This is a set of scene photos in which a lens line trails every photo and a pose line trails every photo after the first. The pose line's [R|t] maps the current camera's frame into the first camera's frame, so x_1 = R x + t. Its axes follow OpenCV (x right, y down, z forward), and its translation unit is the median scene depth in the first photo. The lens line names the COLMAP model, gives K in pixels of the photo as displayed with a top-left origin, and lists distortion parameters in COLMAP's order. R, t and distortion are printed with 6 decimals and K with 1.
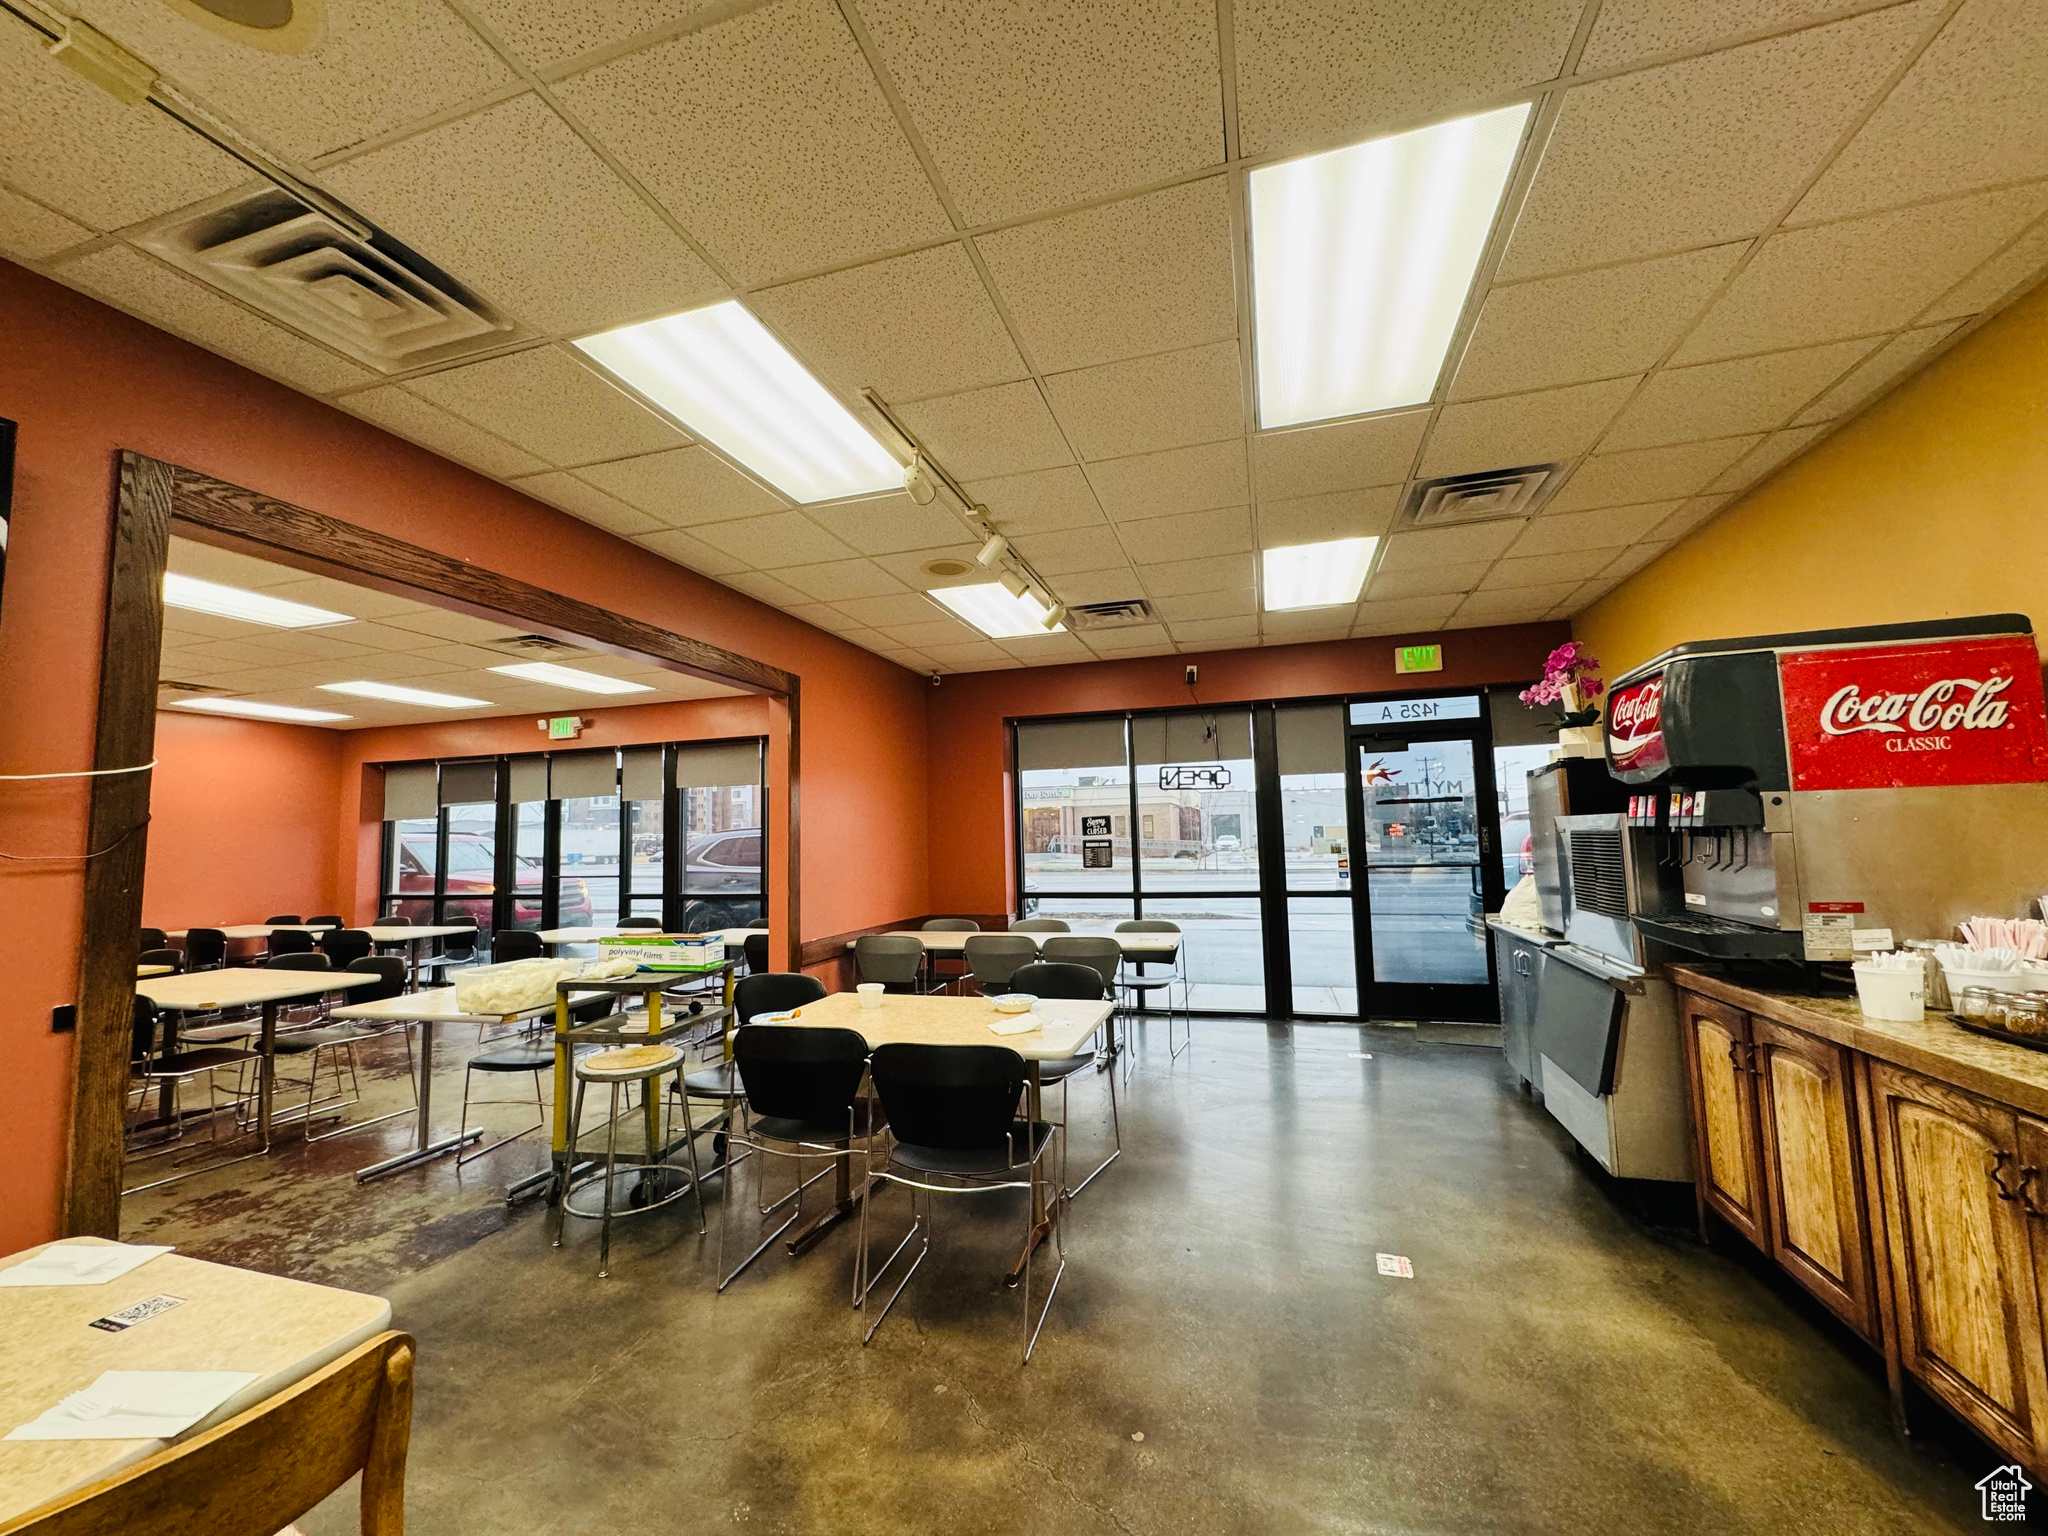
lens RADIAL K [[824.1, 0, 1021.4], [0, 824.1, 772.9], [0, 0, 1]] dist [0.000519, -0.000267]
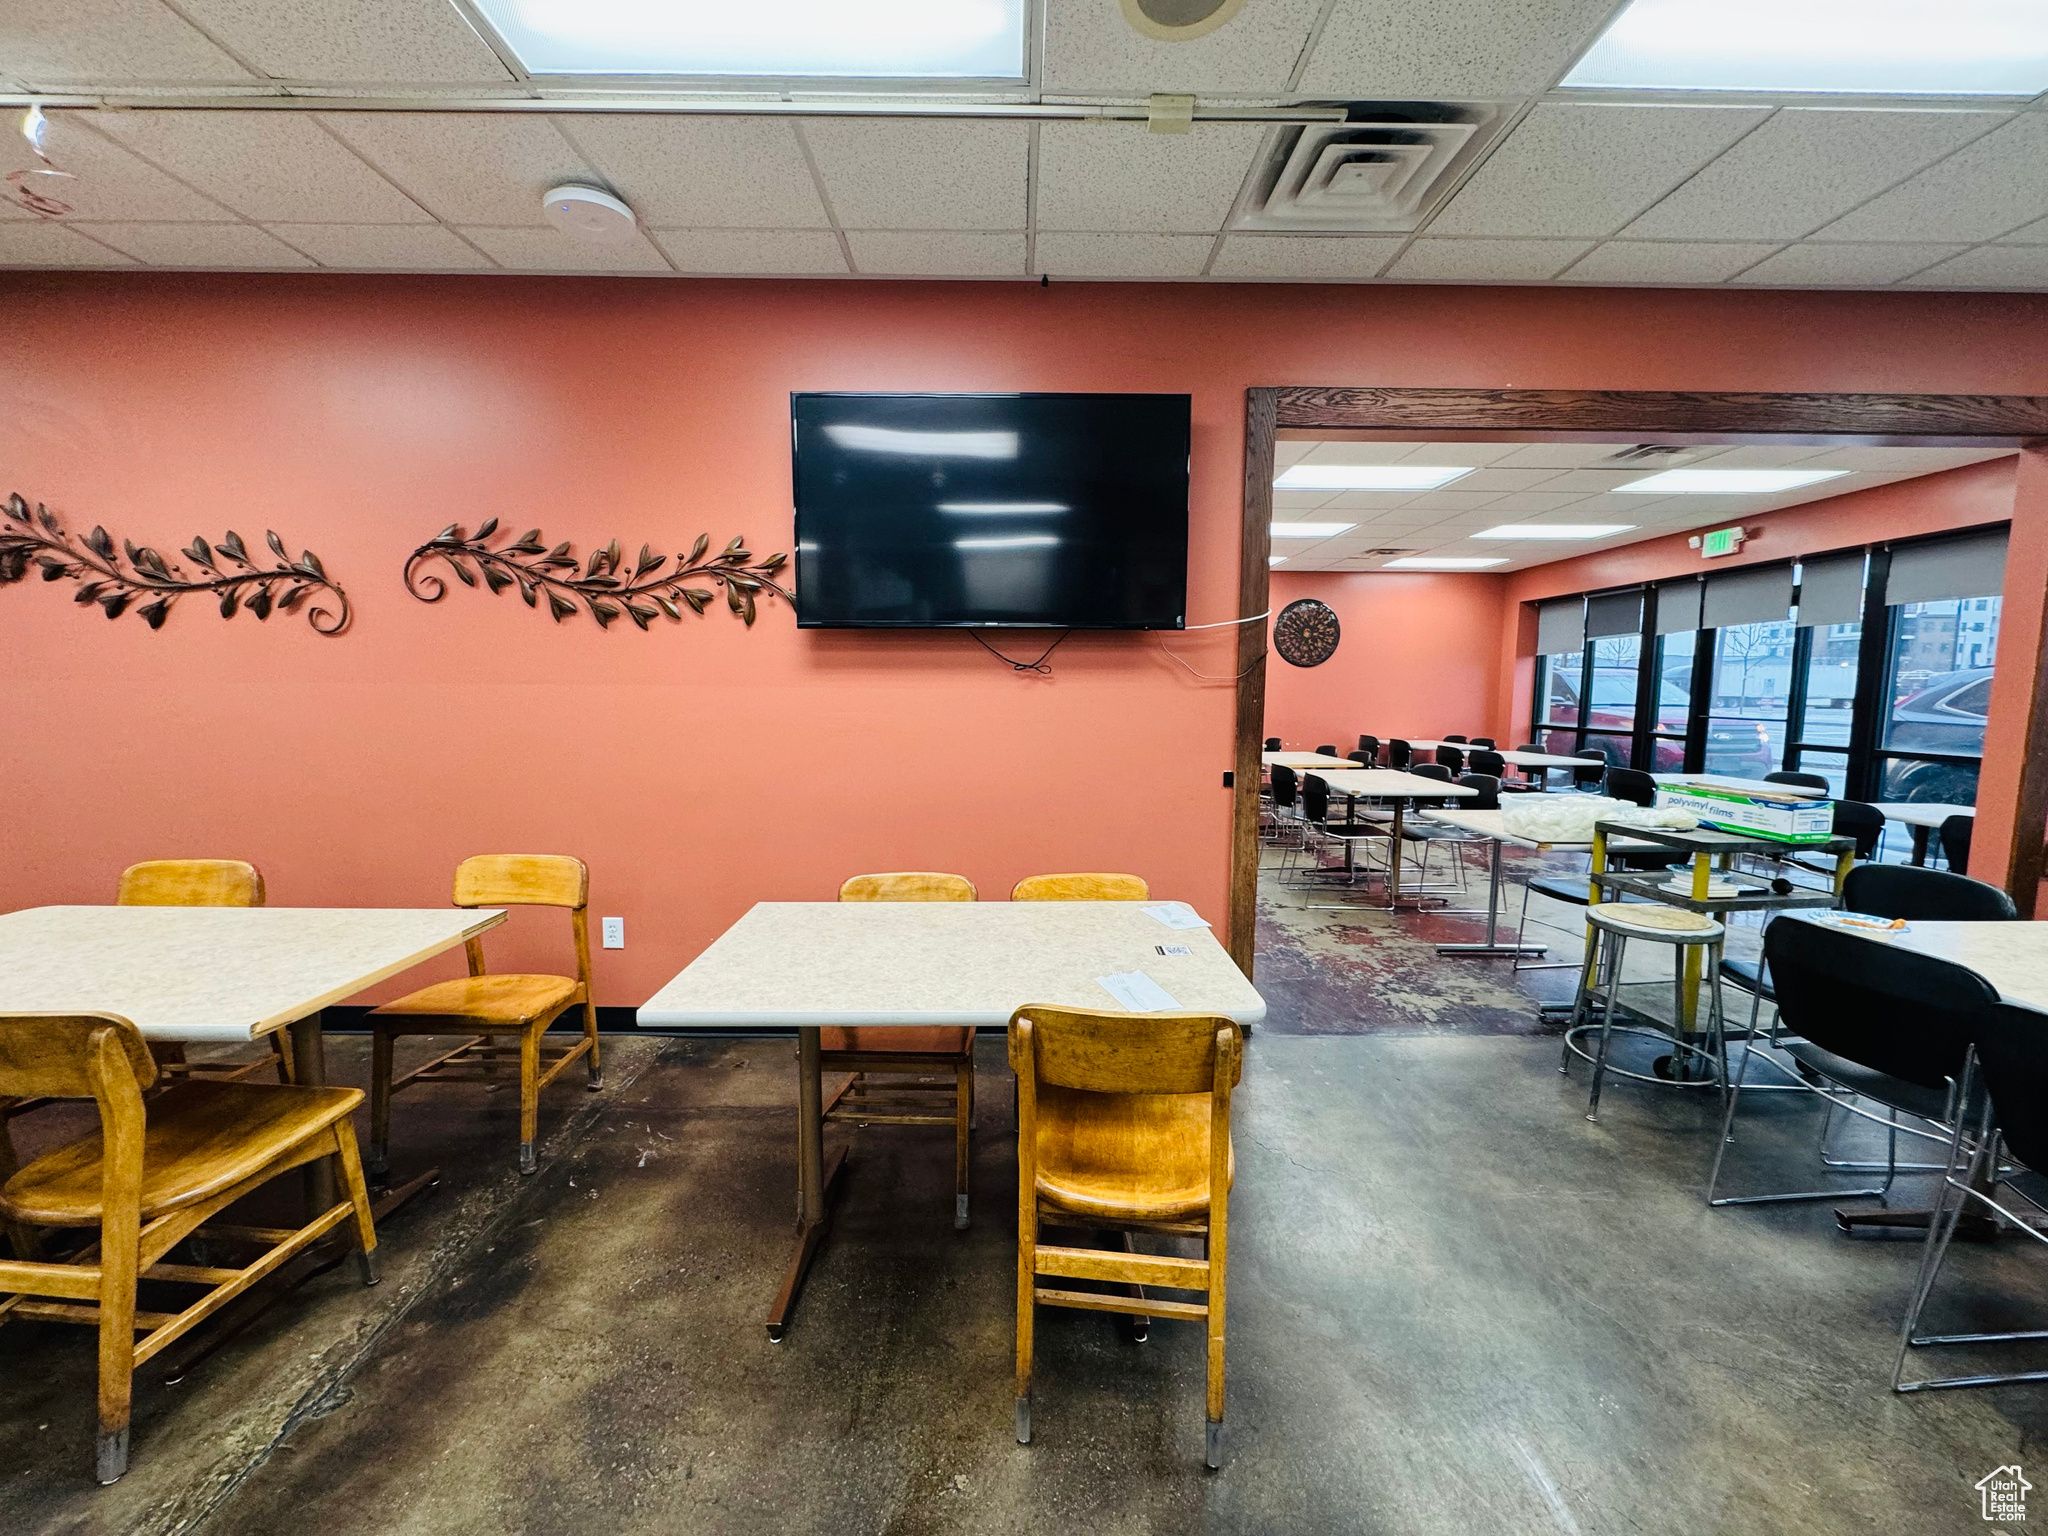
lens RADIAL K [[824.1, 0, 1032.4], [0, 824.1, 774.0], [0, 0, 1]] dist [0.000519, -0.000267]
pose [[0.298829, 0.125519, -0.946016, 0.135335], [0.063687, 0.986479, 0.151005, 0.014236], [0.952179, -0.105373, 0.286795, 0.109276]]
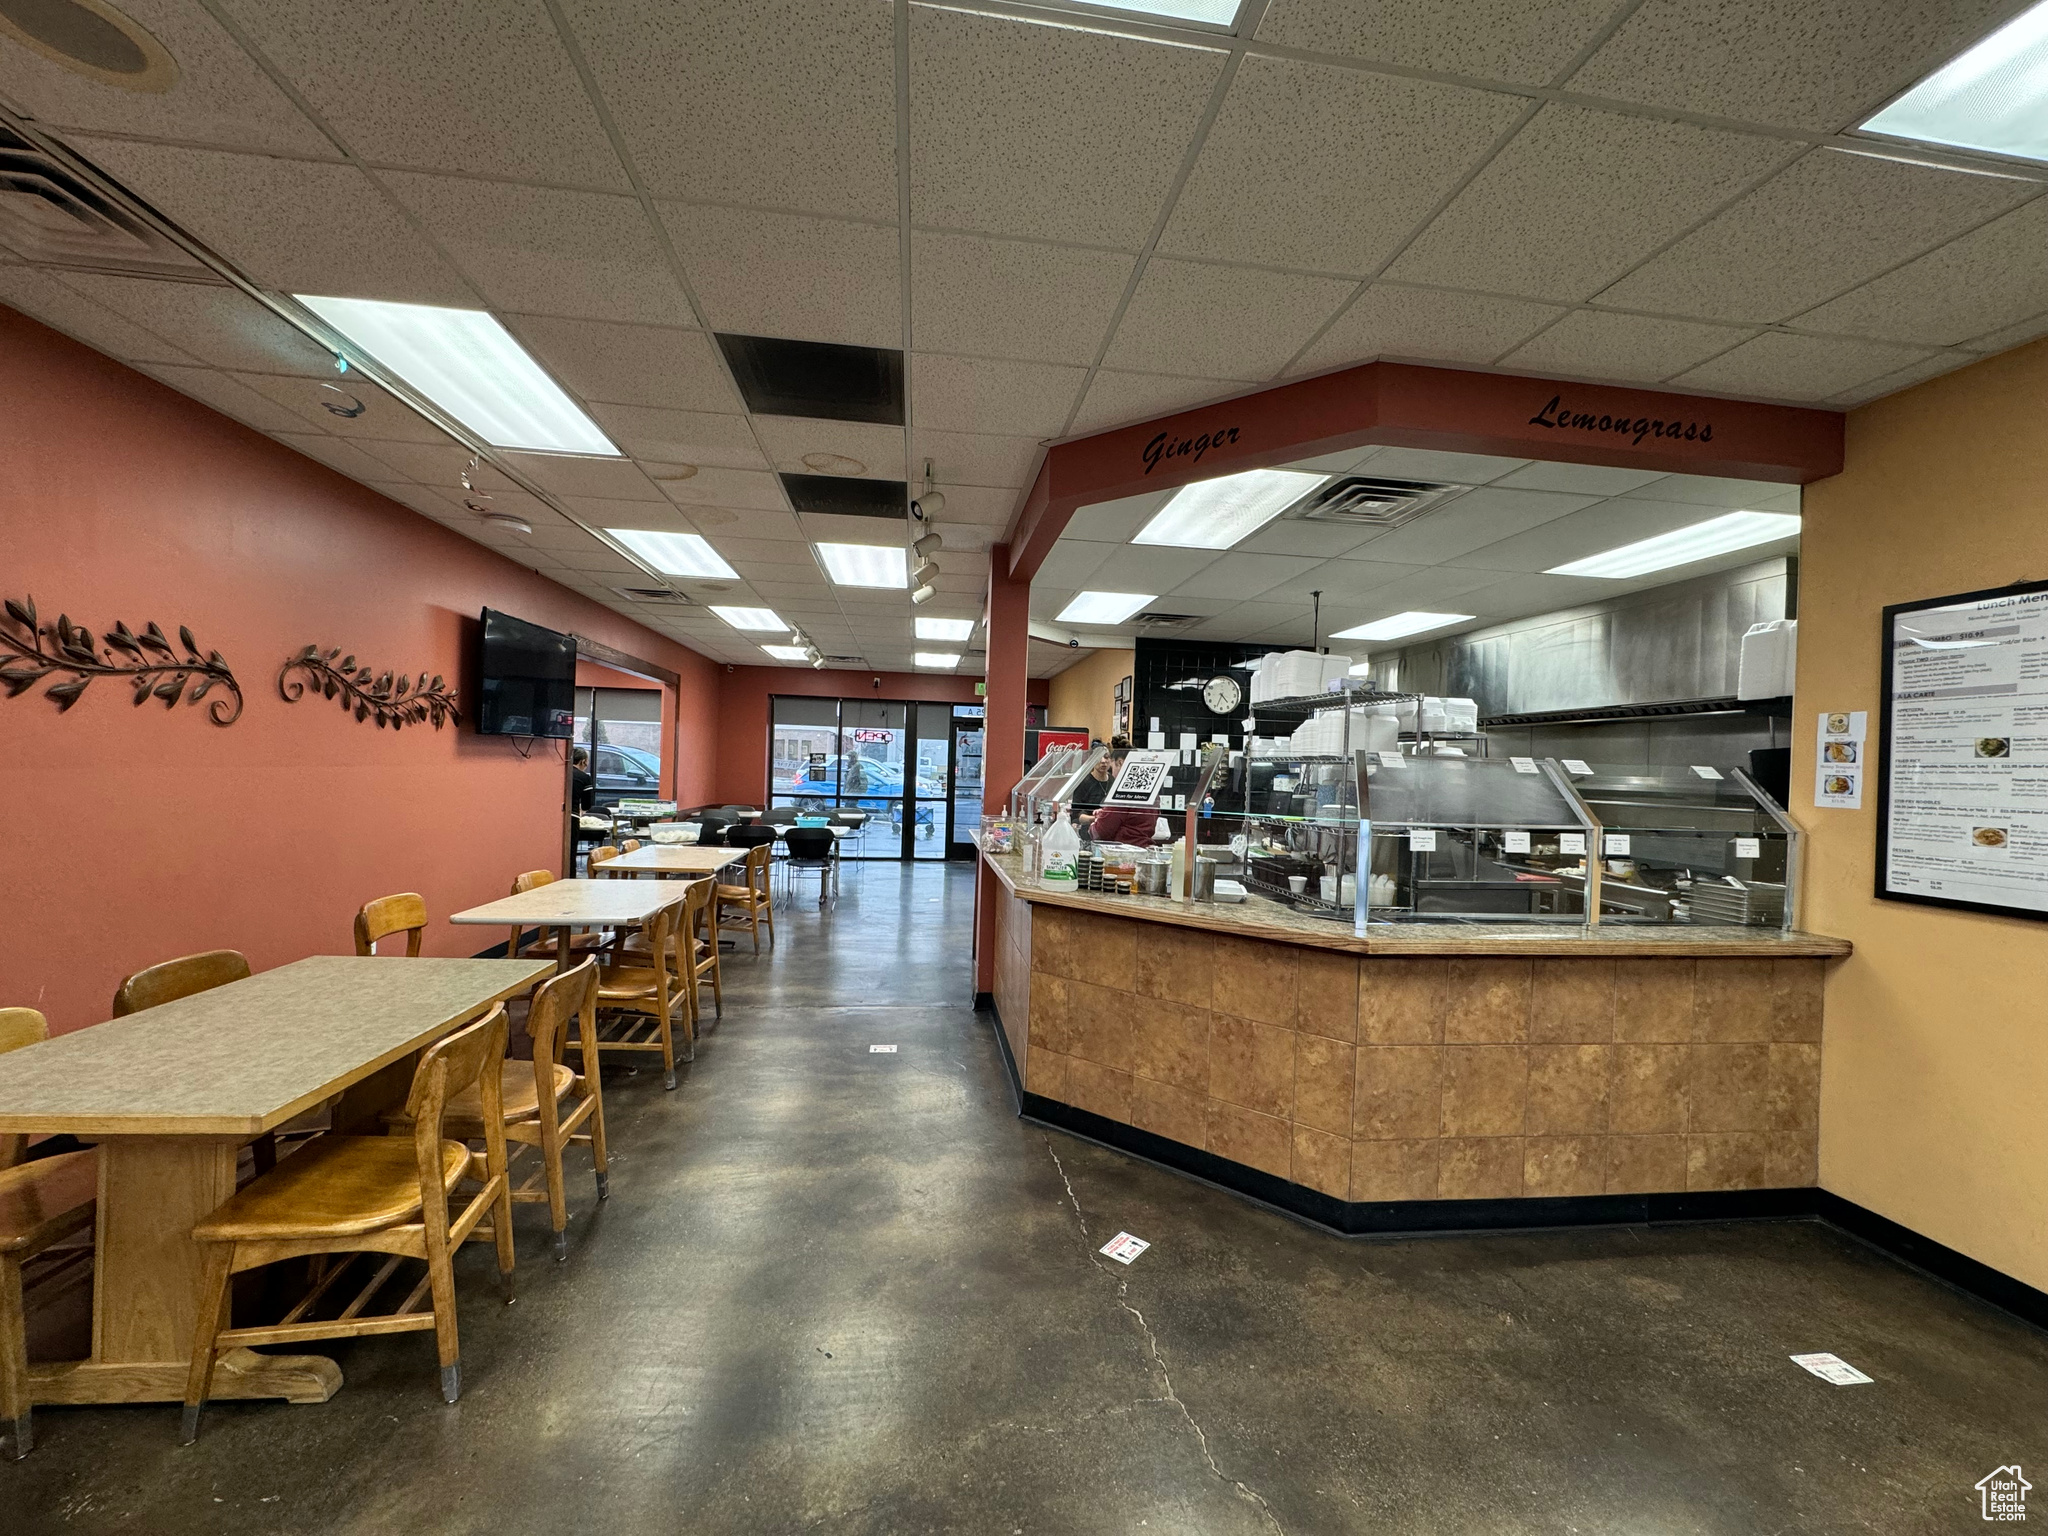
lens RADIAL K [[824.1, 0, 1021.6], [0, 824.1, 774.9], [0, 0, 1]] dist [0.000519, -0.000267]
pose [[0.910423, 0.051531, 0.410457, -0.493127], [-0.090224, 0.993059, 0.075449, -0.154452], [-0.403720, -0.105723, 0.908753, -1.683604]]
